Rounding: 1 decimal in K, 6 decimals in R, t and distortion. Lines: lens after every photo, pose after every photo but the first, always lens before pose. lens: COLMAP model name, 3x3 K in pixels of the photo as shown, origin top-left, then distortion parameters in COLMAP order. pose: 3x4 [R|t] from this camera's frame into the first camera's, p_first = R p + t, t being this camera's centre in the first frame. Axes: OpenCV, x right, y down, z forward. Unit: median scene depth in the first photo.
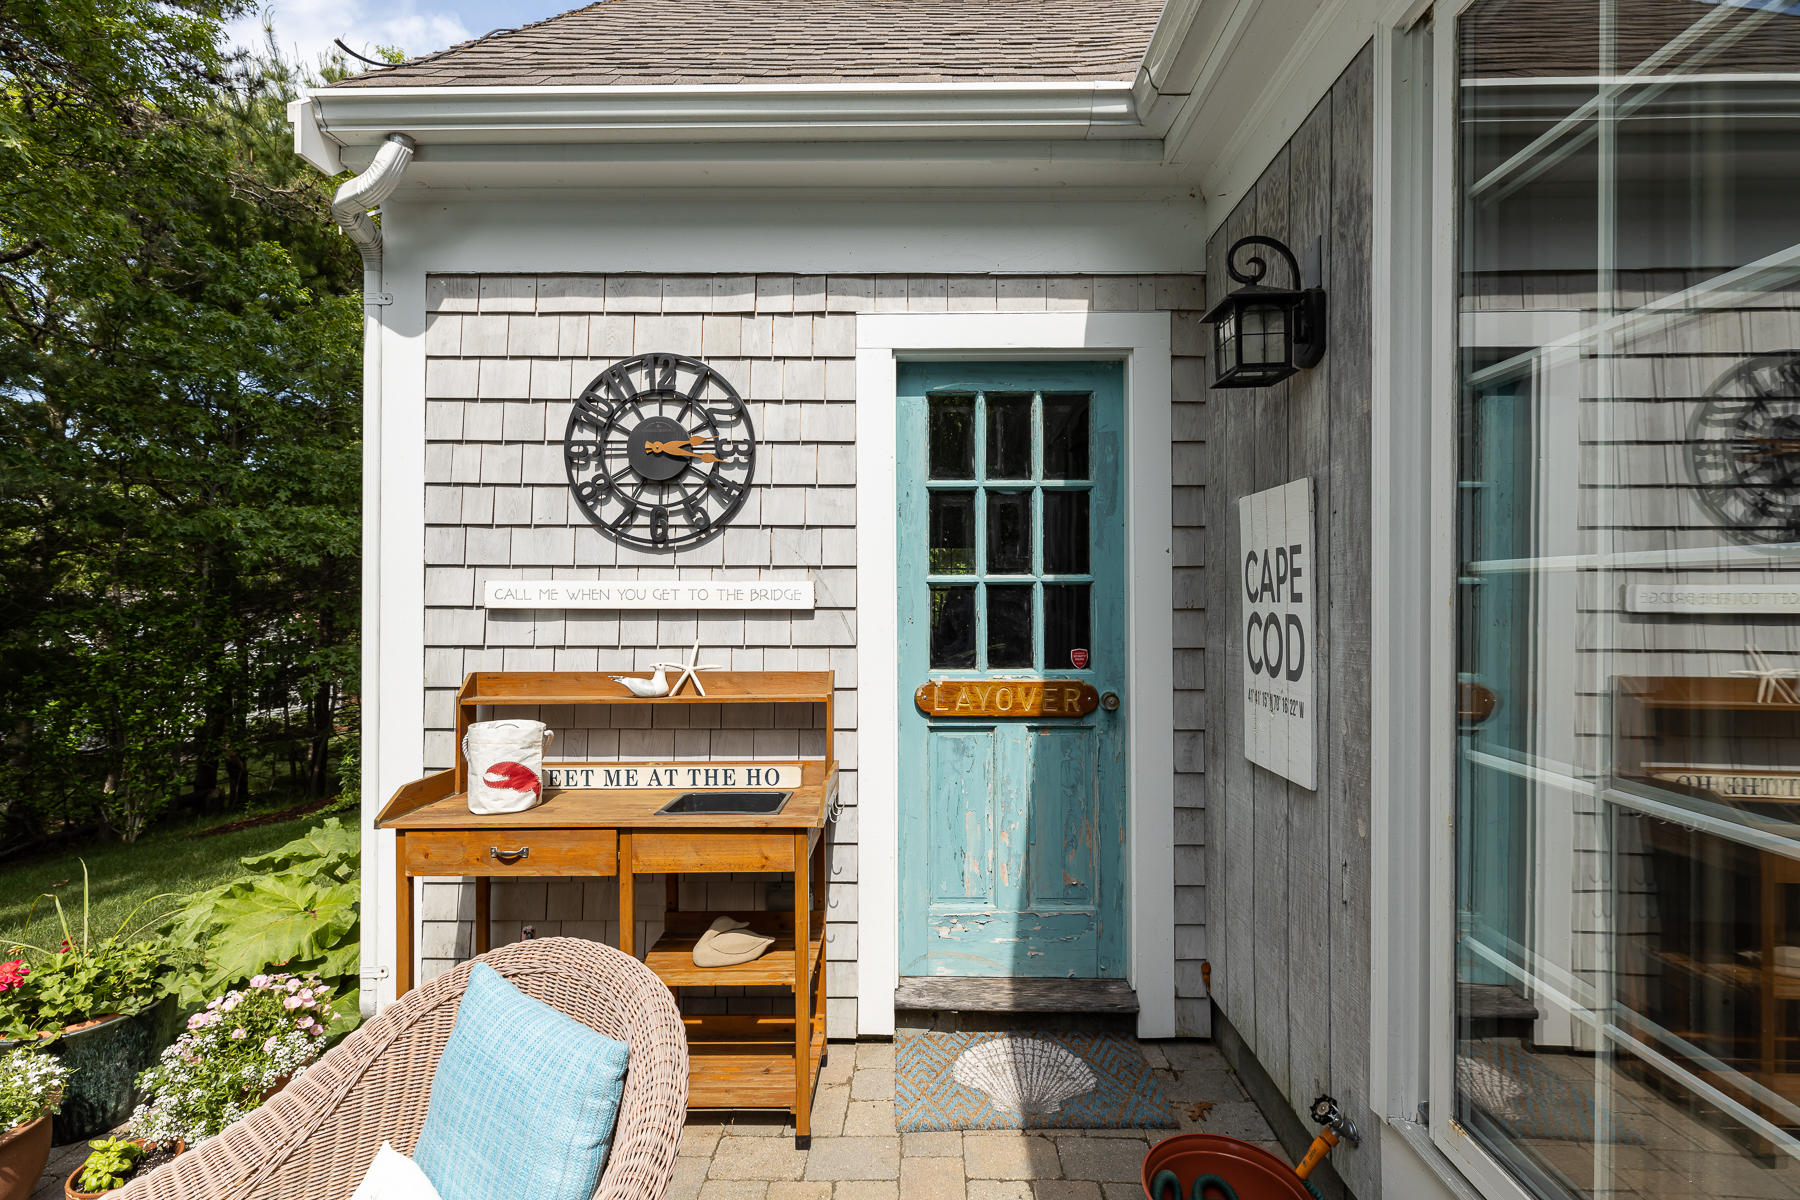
lens RADIAL K [[796.0, 0, 904.4], [0, 796.0, 600.9], [0, 0, 1]] dist [-0.000943, -0.000065]
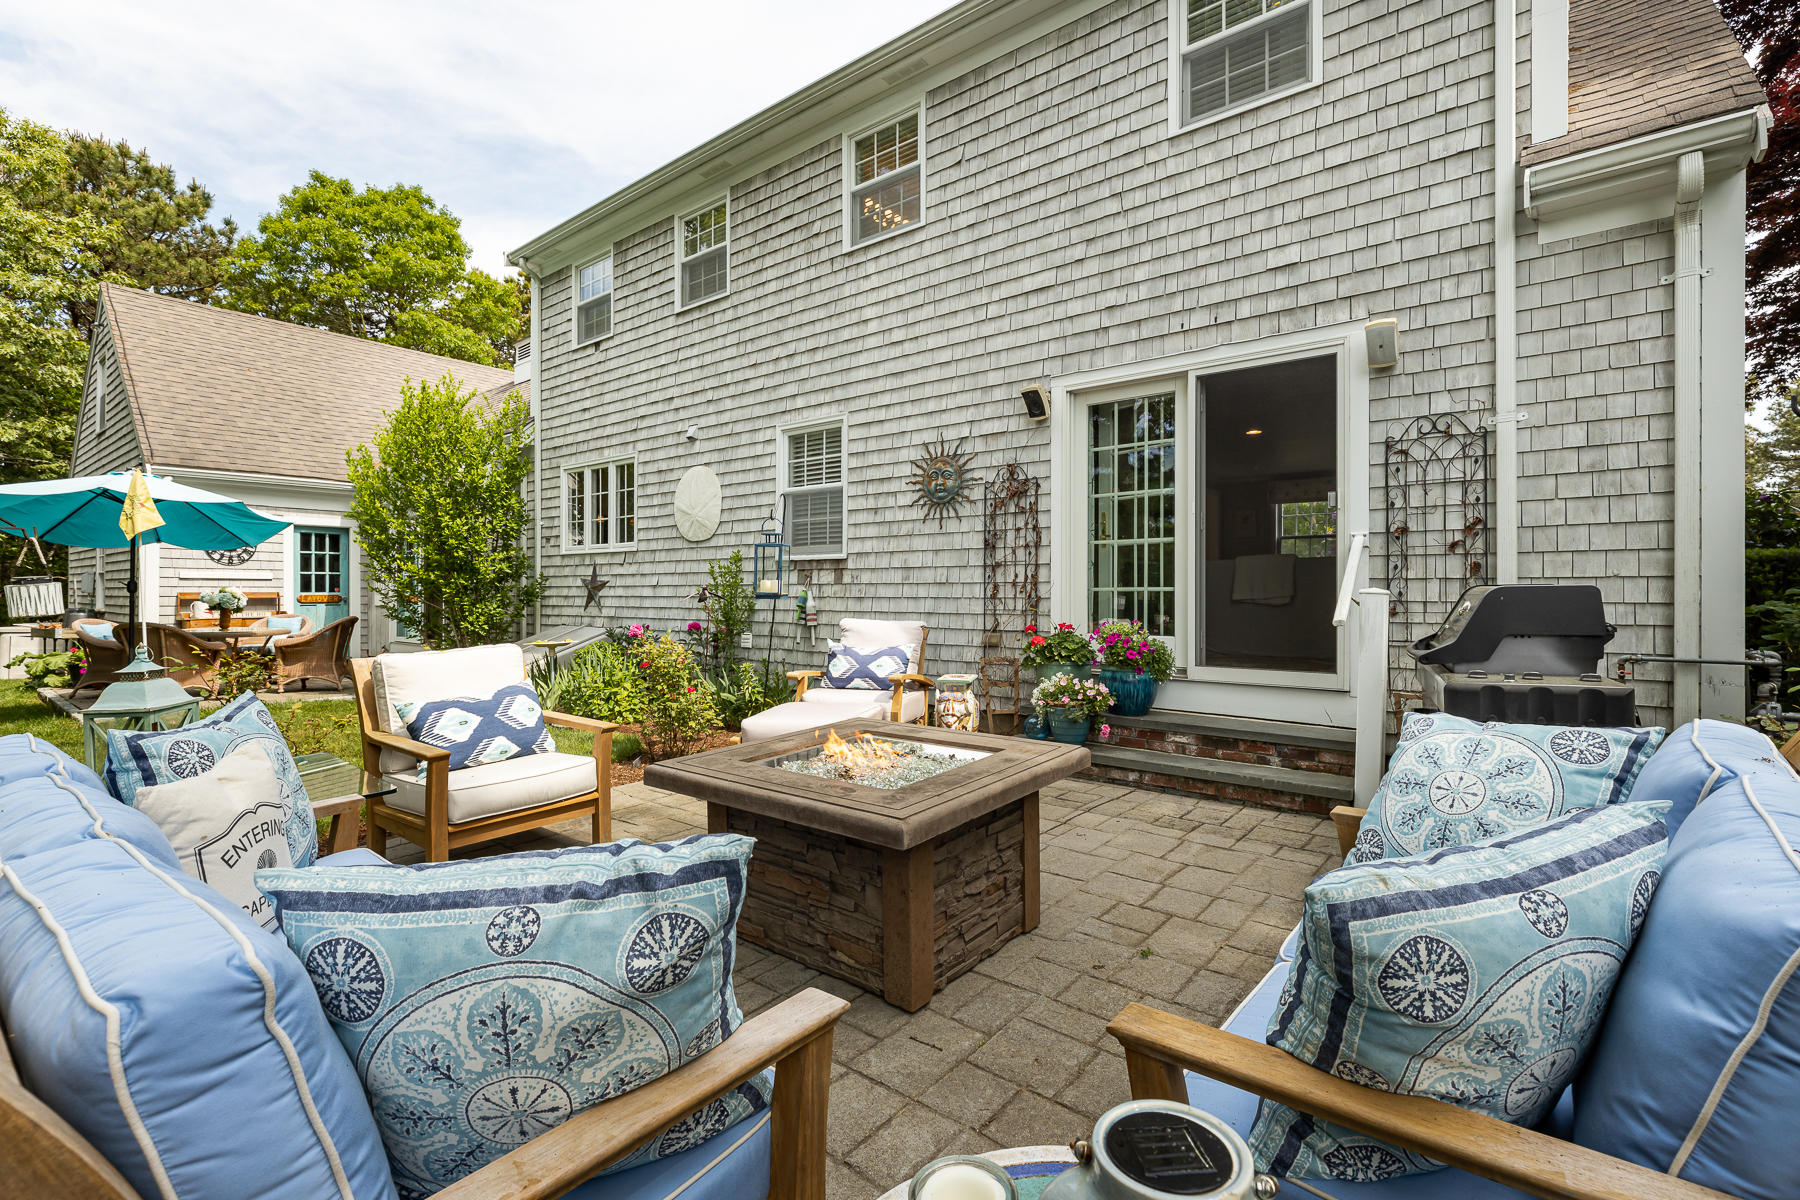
lens RADIAL K [[796.0, 0, 894.2], [0, 796.0, 591.0], [0, 0, 1]] dist [-0.000943, -0.000065]
pose [[0.593242, 0.000149, 0.805024, -1.639033], [-0.000912, 0.999999, 0.000487, 0.072693], [-0.805024, -0.001023, 0.593241, -4.508015]]
